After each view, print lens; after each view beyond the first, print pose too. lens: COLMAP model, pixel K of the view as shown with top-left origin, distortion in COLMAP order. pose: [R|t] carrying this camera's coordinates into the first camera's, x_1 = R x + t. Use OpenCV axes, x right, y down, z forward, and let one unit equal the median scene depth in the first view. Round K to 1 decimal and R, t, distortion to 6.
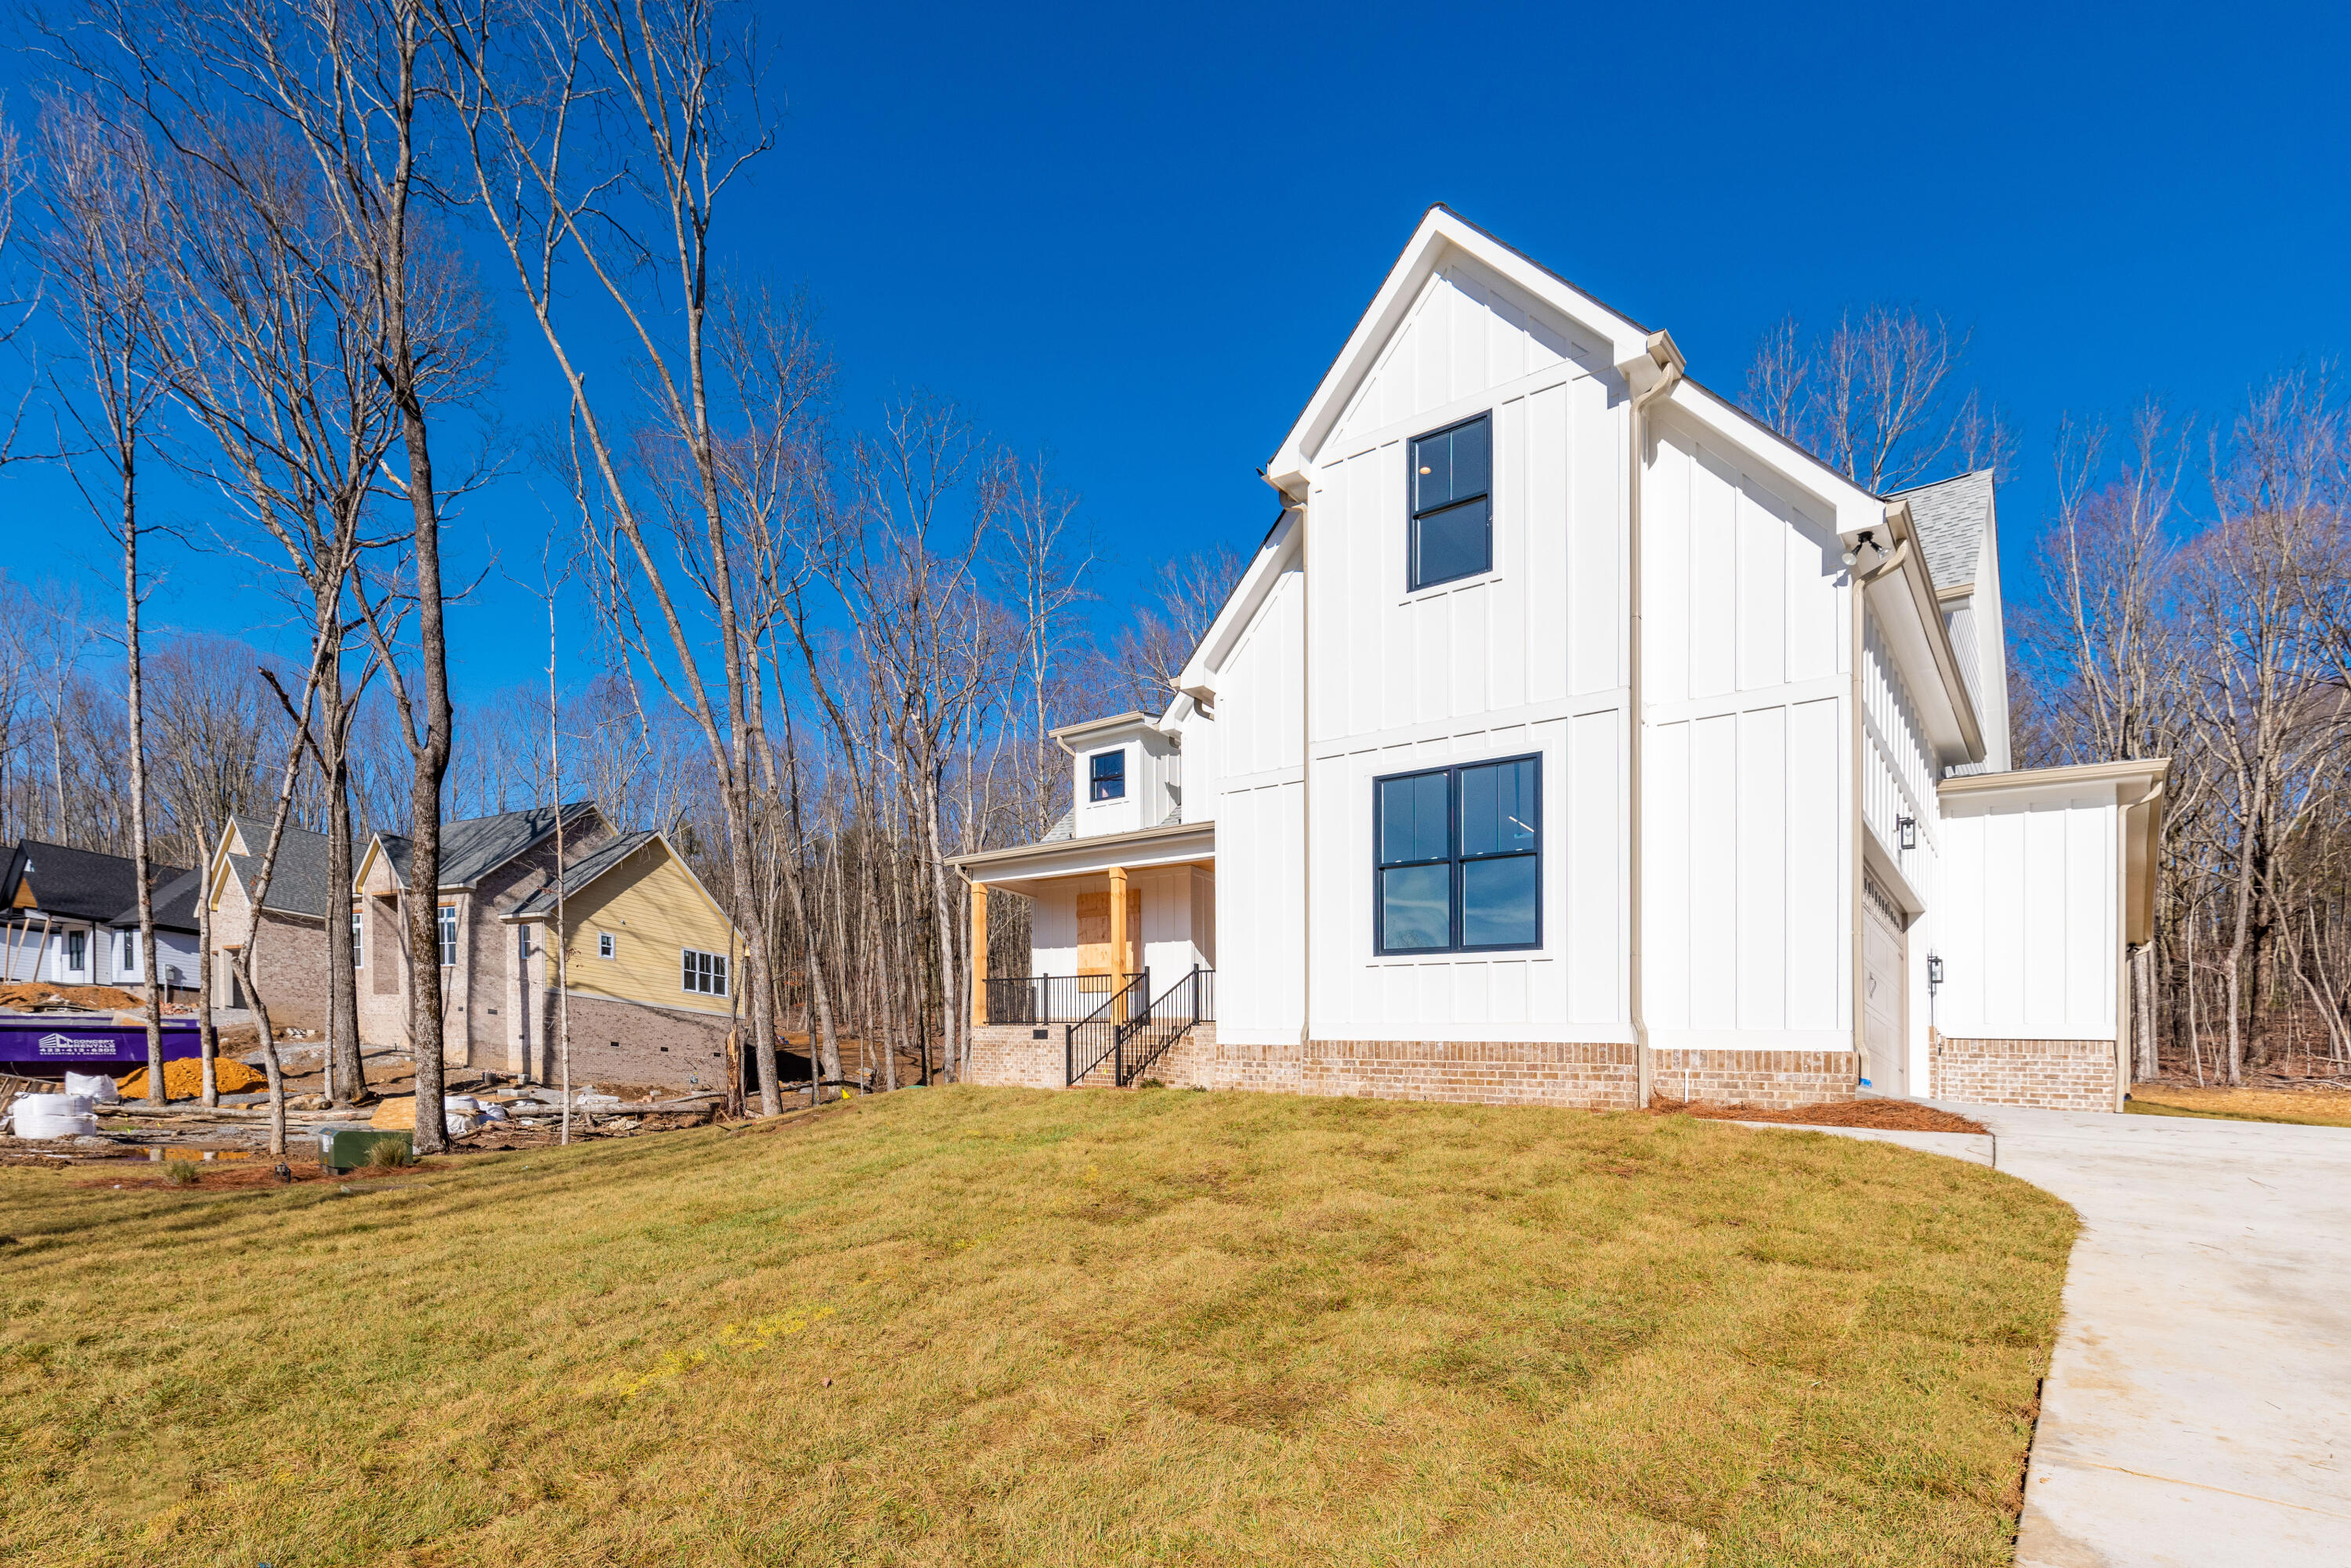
lens RADIAL K [[1085.9, 0, 1177.4], [0, 1085.9, 669.1], [0, 0, 1]] dist [-0.000014, -0.000016]
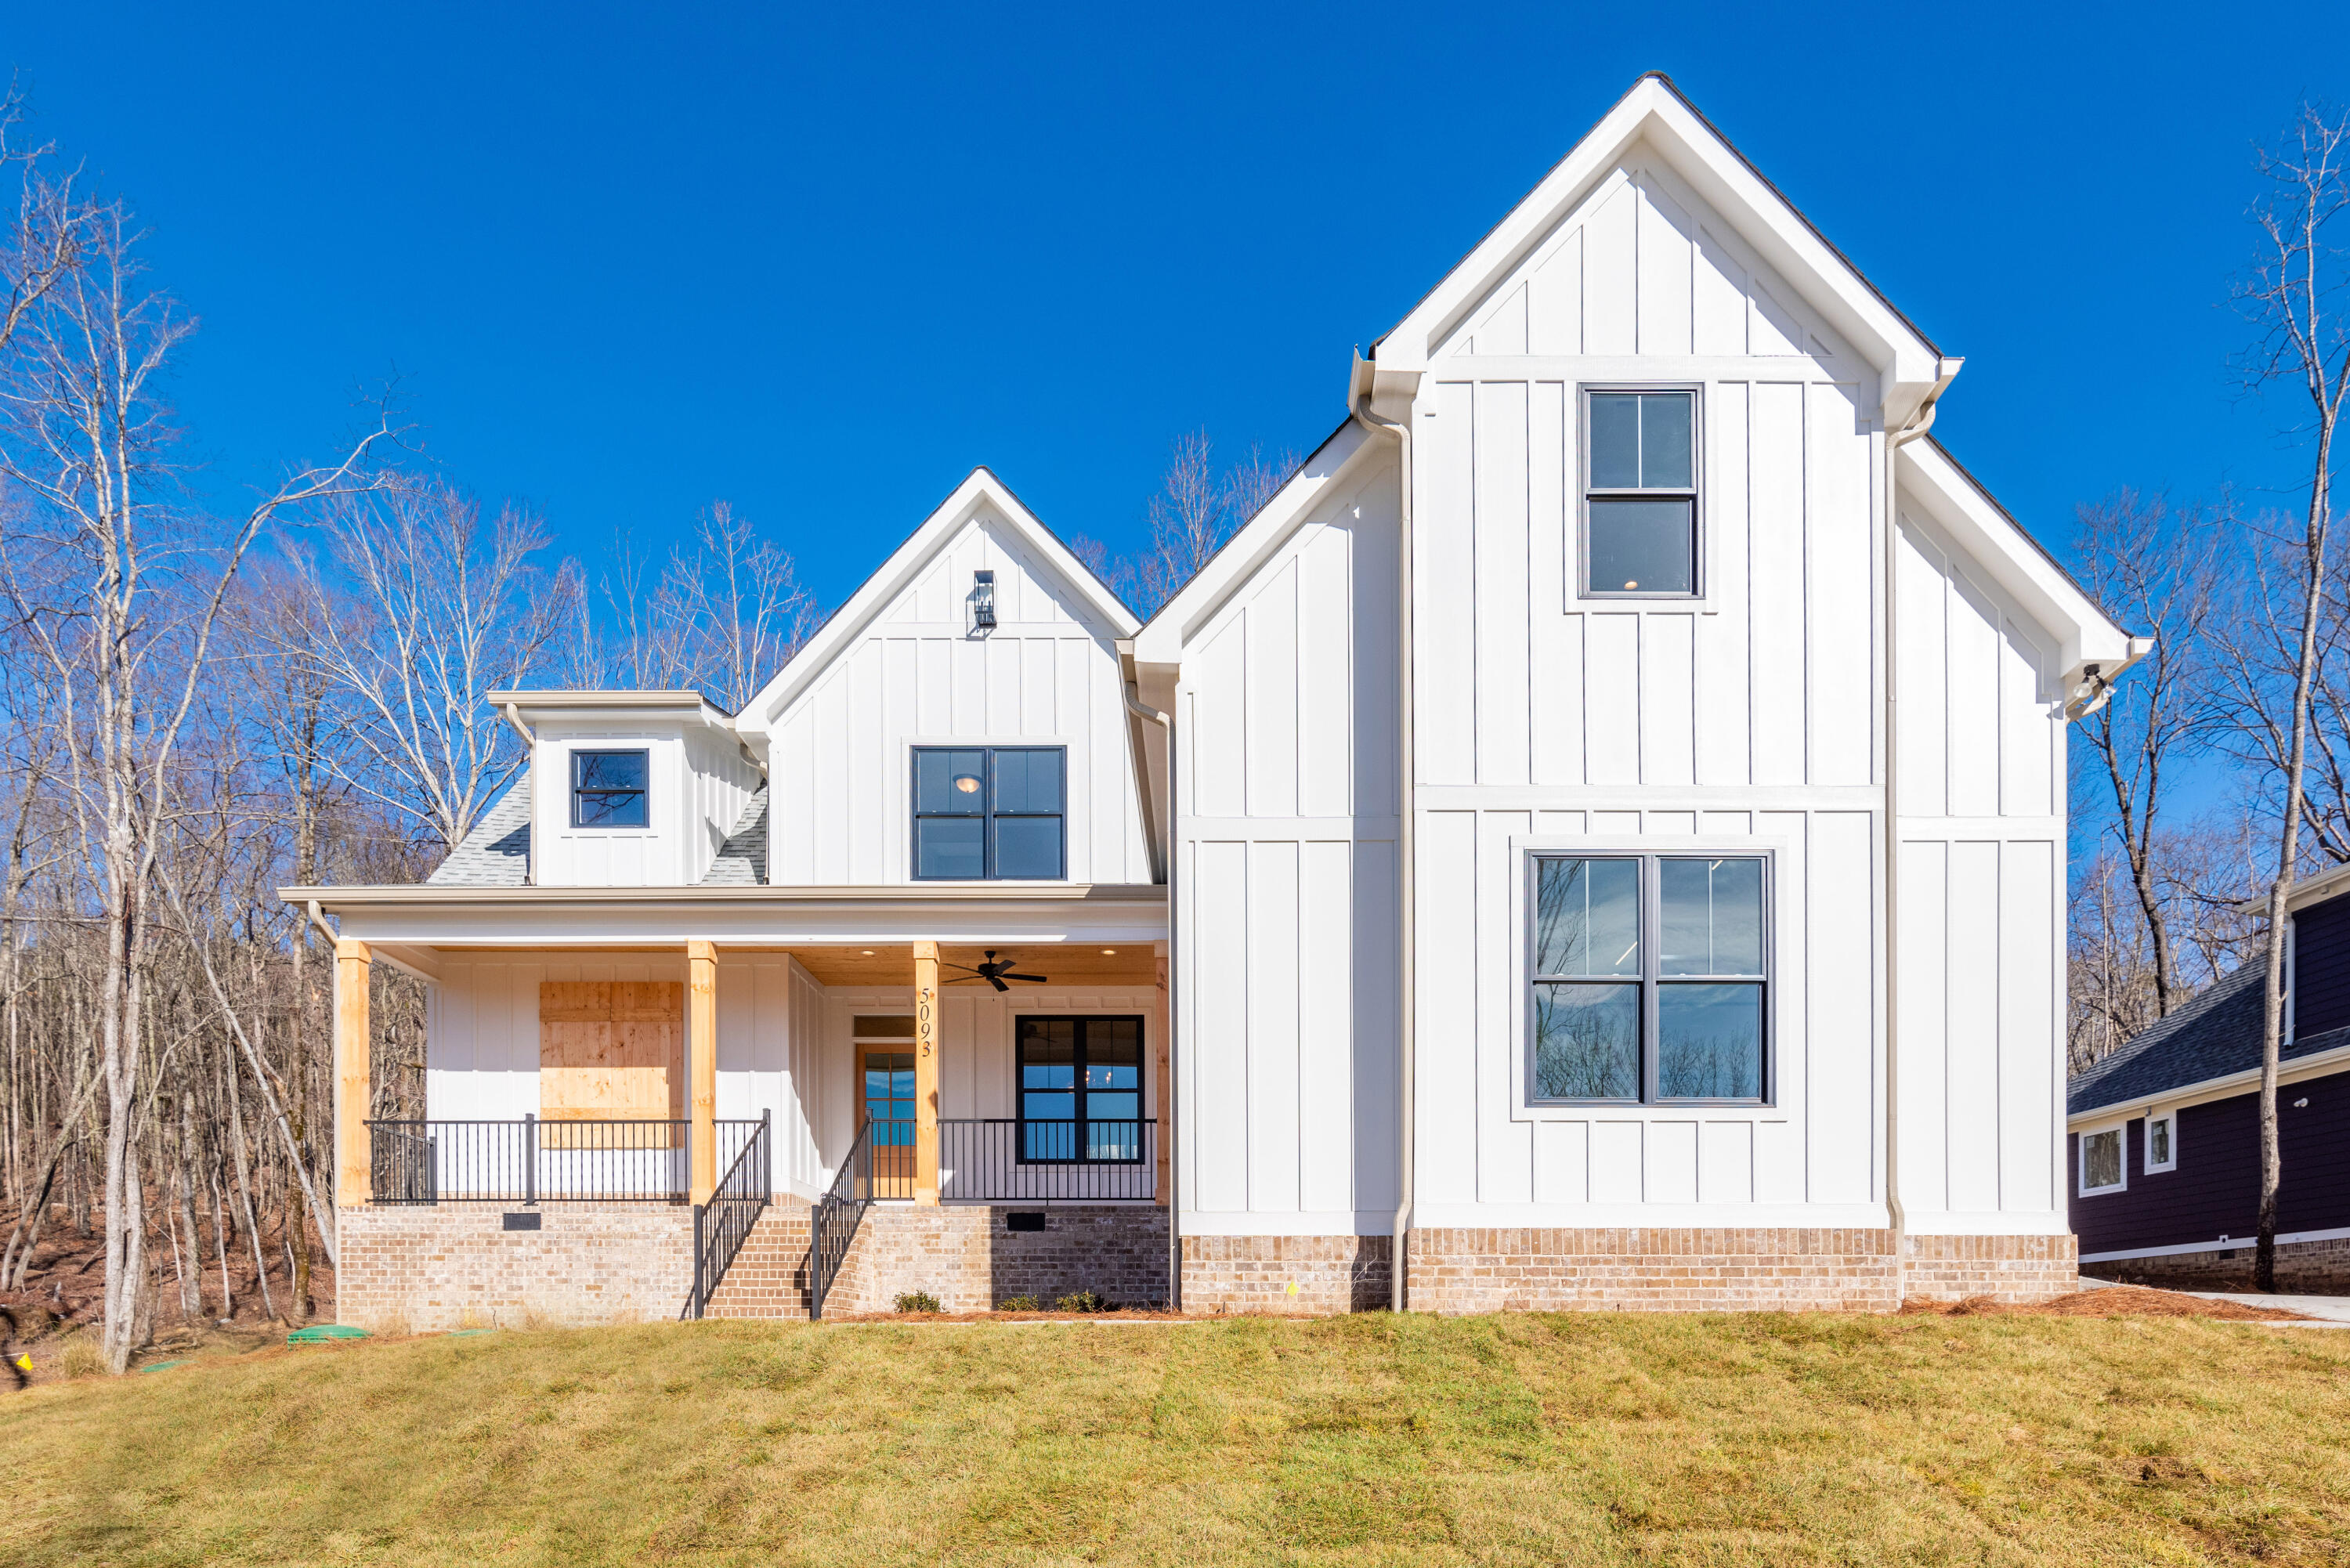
lens RADIAL K [[1369.8, 0, 1412.0], [0, 1369.8, 869.3], [0, 0, 1]] dist [-0.000155, -0.000765]
pose [[0.783985, 0.146130, 0.603335, -0.448535], [-0.193225, 0.981062, 0.013463, 0.128714], [-0.589942, -0.127134, 0.797374, 0.402550]]
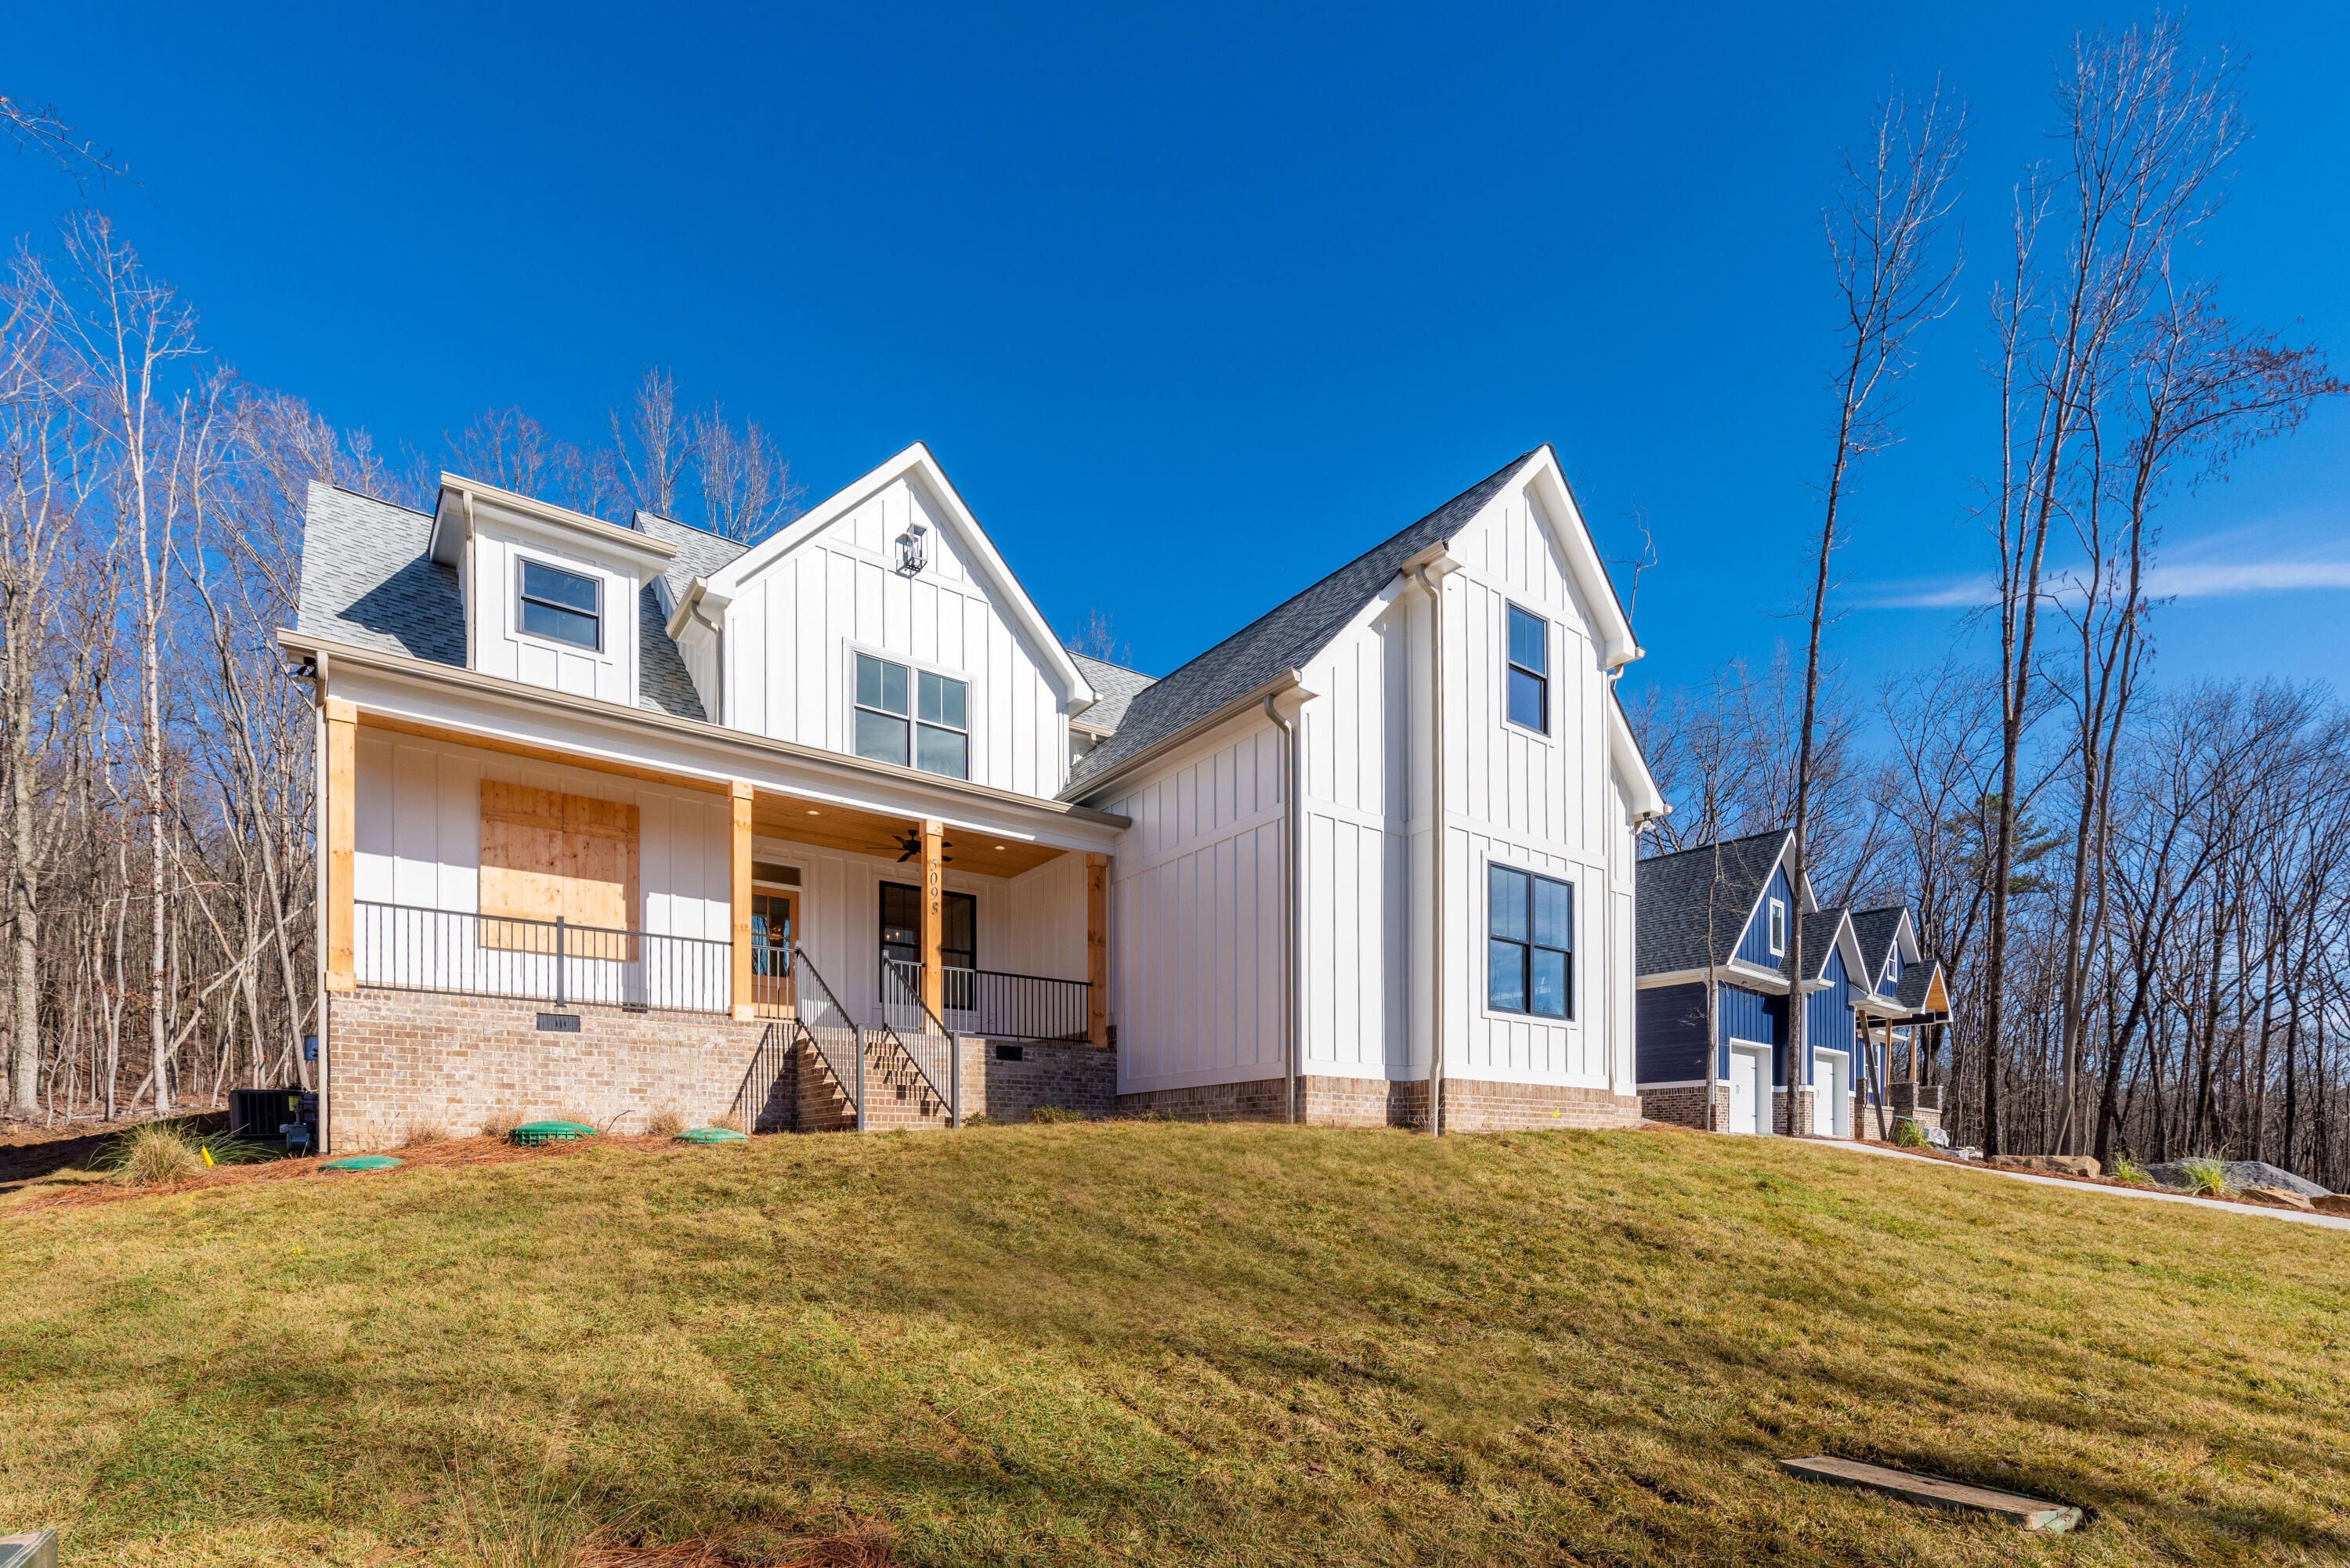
lens RADIAL K [[1001.8, 0, 1184.9], [0, 1001.8, 770.4], [0, 0, 1]] dist [-0.000971, -0.000235]
pose [[0.269445, 0.295514, 0.916554, -1.056109], [-0.354406, 0.915387, -0.190951, 0.374901], [-0.895431, -0.273381, 0.351378, 1.053265]]
